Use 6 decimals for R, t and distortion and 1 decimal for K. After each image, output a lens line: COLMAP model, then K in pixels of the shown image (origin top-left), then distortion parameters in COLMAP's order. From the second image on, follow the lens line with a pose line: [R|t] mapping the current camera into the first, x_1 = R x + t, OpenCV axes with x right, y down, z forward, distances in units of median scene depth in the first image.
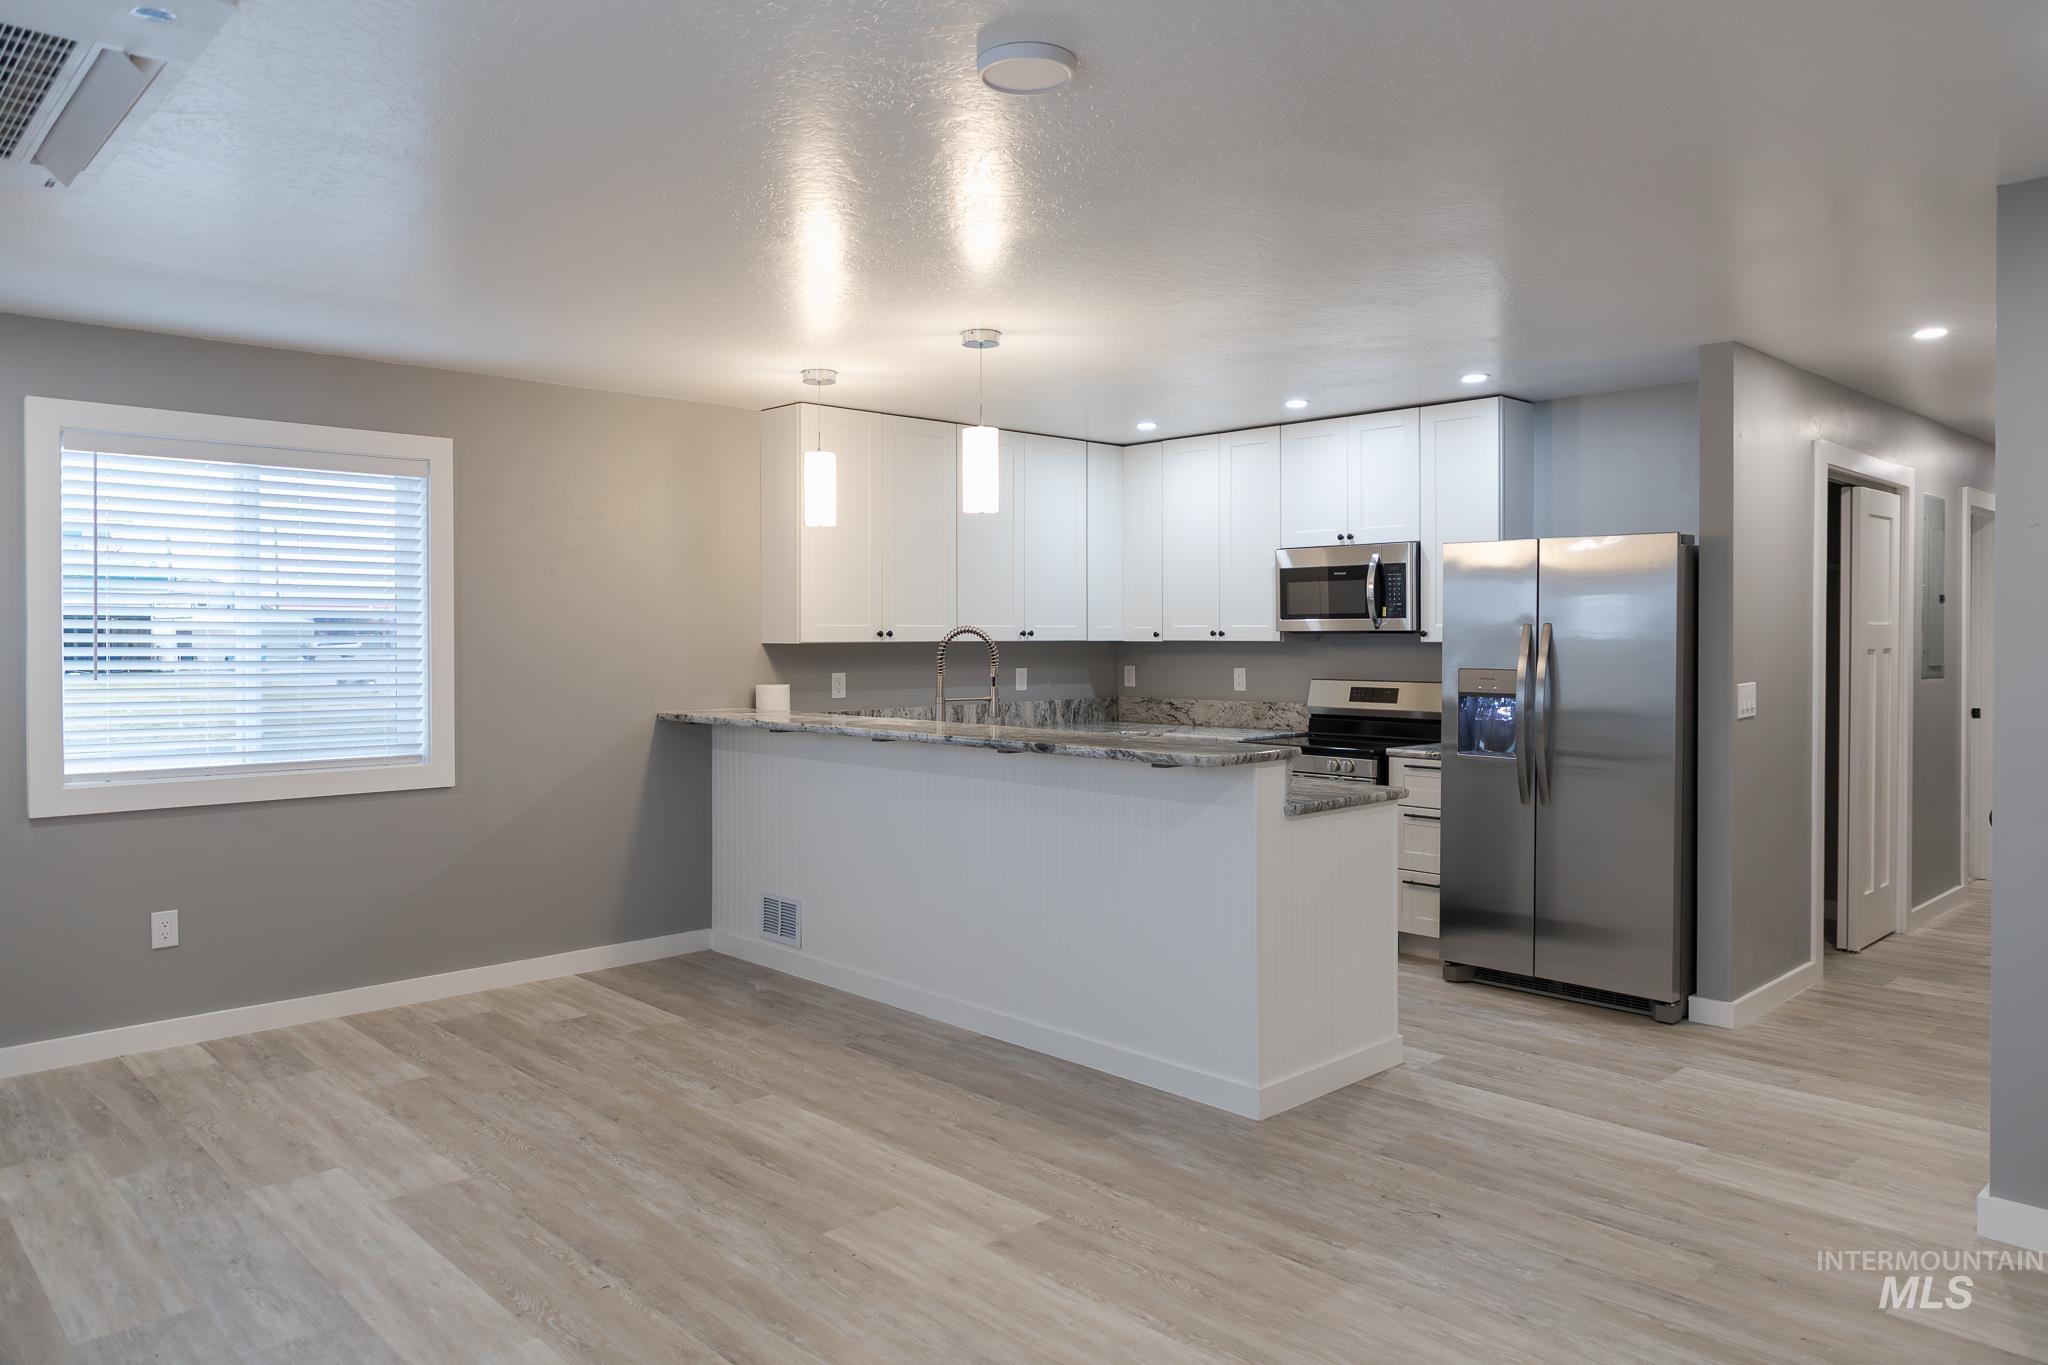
lens RADIAL K [[1422.8, 0, 1010.6], [0, 1422.8, 668.1], [0, 0, 1]] dist [0.008947, -0.006080]
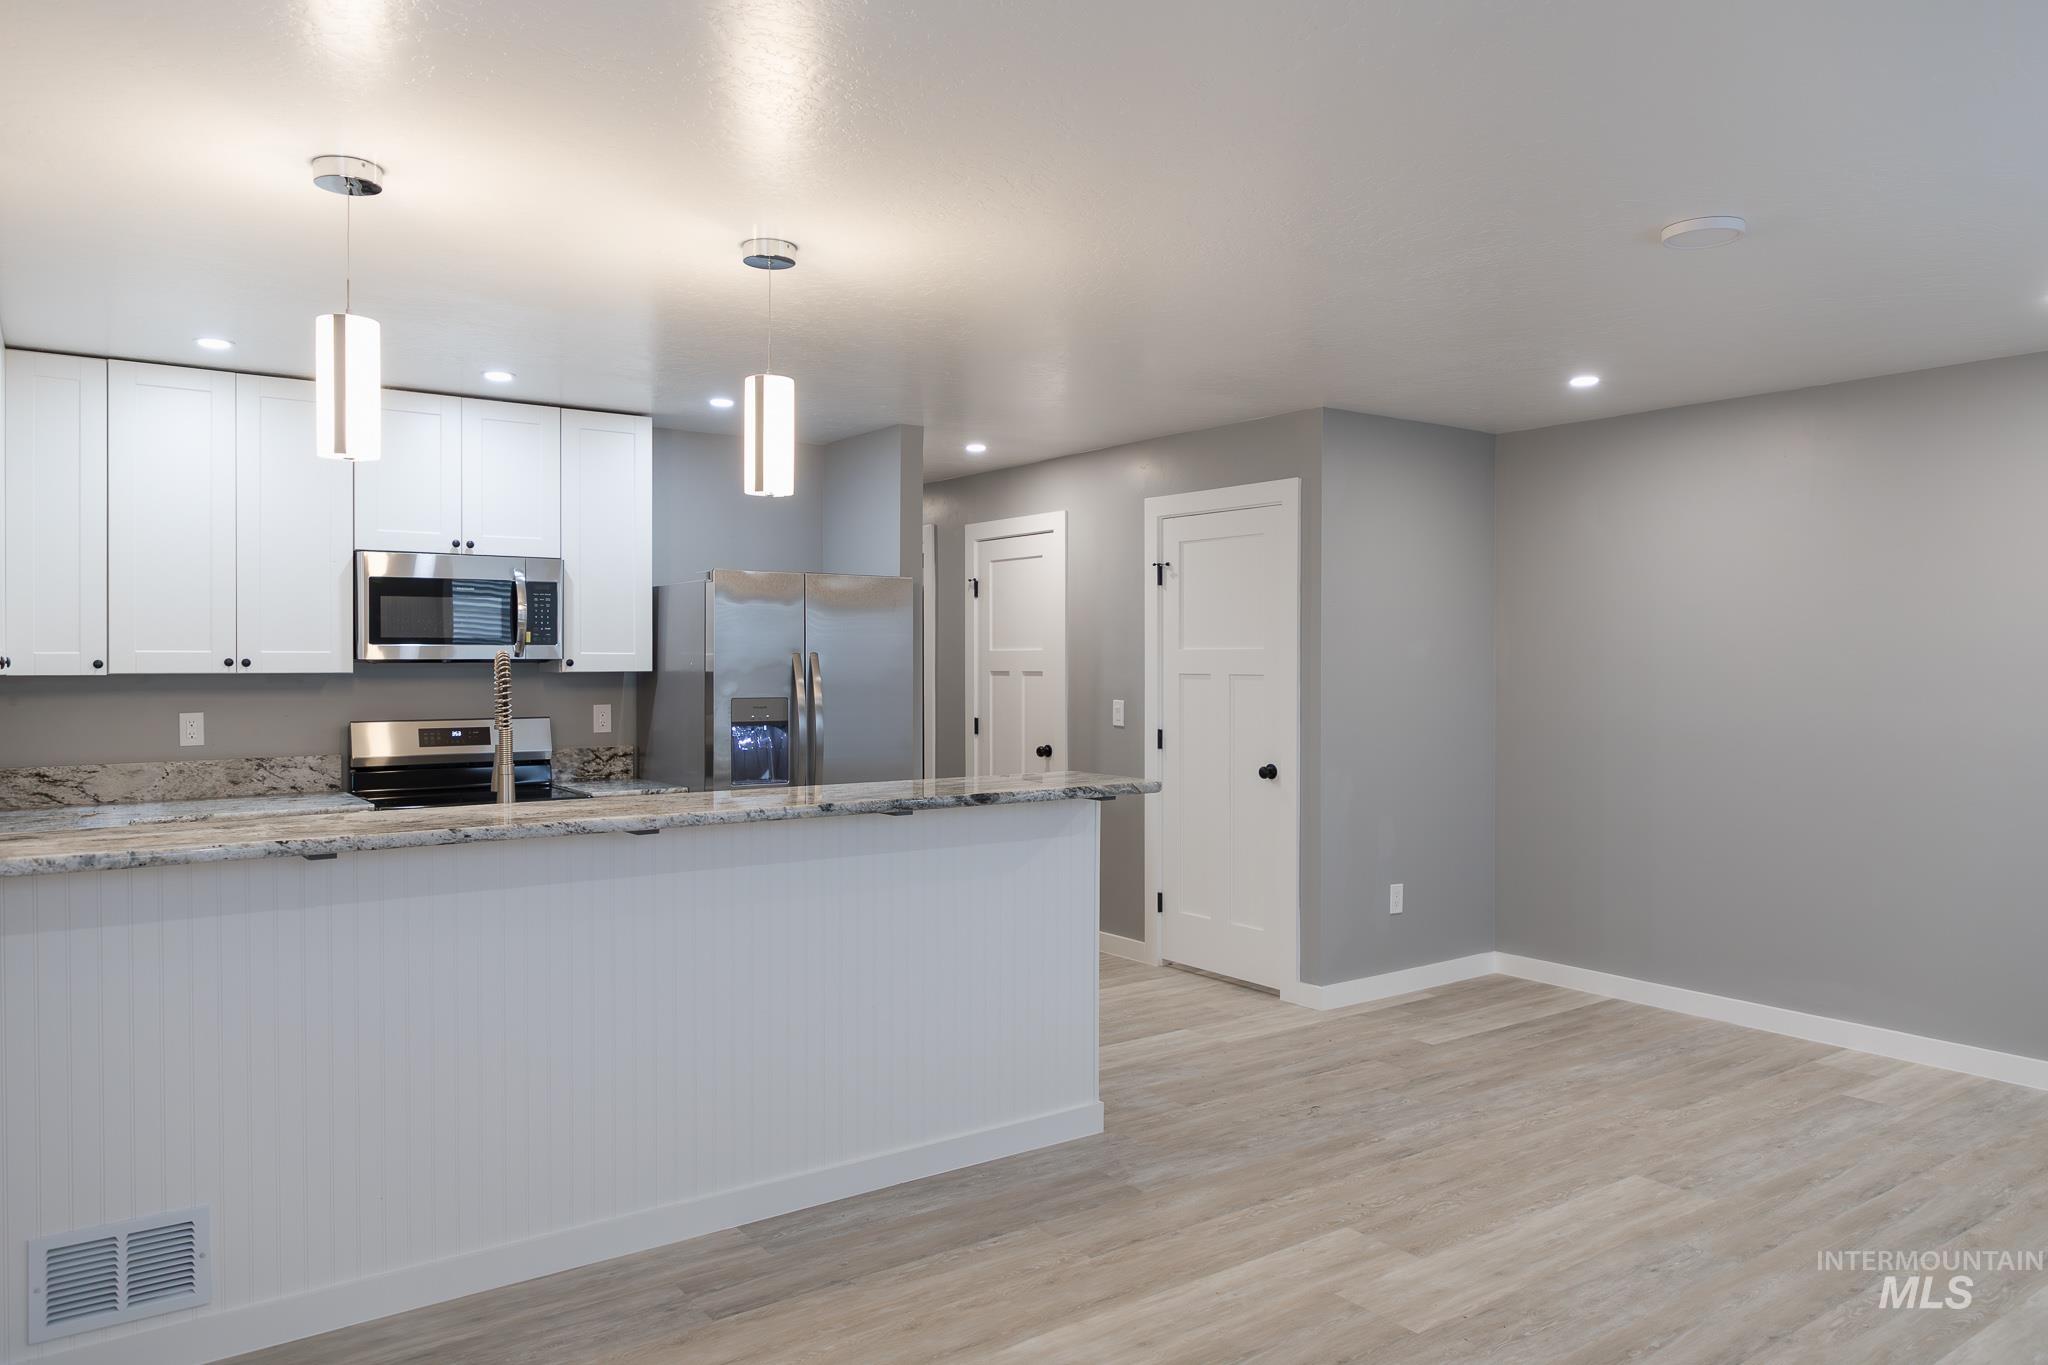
lens RADIAL K [[1422.8, 0, 1034.4], [0, 1422.8, 678.2], [0, 0, 1]] dist [0.008947, -0.006080]
pose [[0.101428, -0.011573, 0.994776, -0.639373], [0.025043, 0.999645, 0.009076, -0.016960], [-0.994528, 0.023991, 0.101682, 0.698677]]
